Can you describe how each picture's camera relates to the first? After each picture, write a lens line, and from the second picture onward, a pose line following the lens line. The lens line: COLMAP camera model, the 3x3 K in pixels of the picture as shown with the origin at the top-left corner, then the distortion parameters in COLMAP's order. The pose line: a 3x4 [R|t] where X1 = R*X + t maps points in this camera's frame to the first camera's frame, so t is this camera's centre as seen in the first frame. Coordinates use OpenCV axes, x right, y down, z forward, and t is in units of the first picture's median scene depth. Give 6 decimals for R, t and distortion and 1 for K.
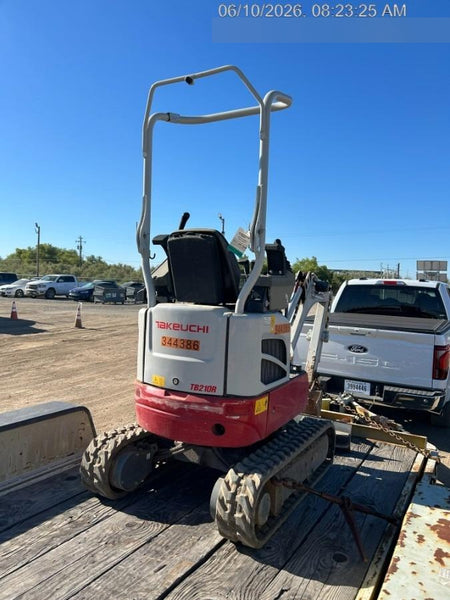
lens RADIAL K [[445.7, 0, 225.0], [0, 445.7, 300.0], [0, 0, 1]] dist [-0.000908, 0.002277]
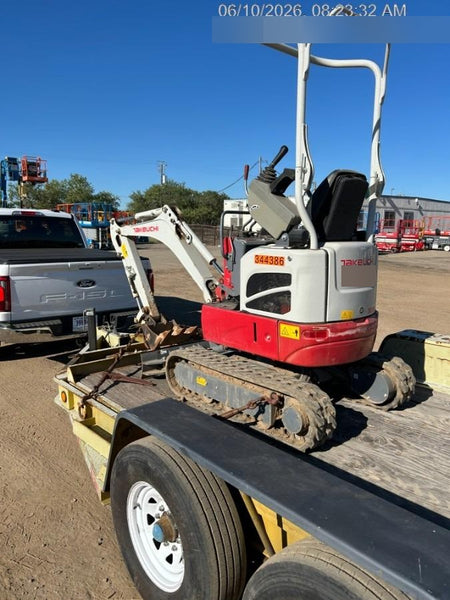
lens RADIAL K [[465.3, 0, 204.5], [0, 465.3, 299.5], [0, 0, 1]] dist [-0.001223, -0.002187]
pose [[0.332476, -0.174841, 0.926763, -0.999515], [0.028342, 0.984074, 0.175486, -0.047986], [-0.942686, -0.032078, 0.332137, 0.729954]]
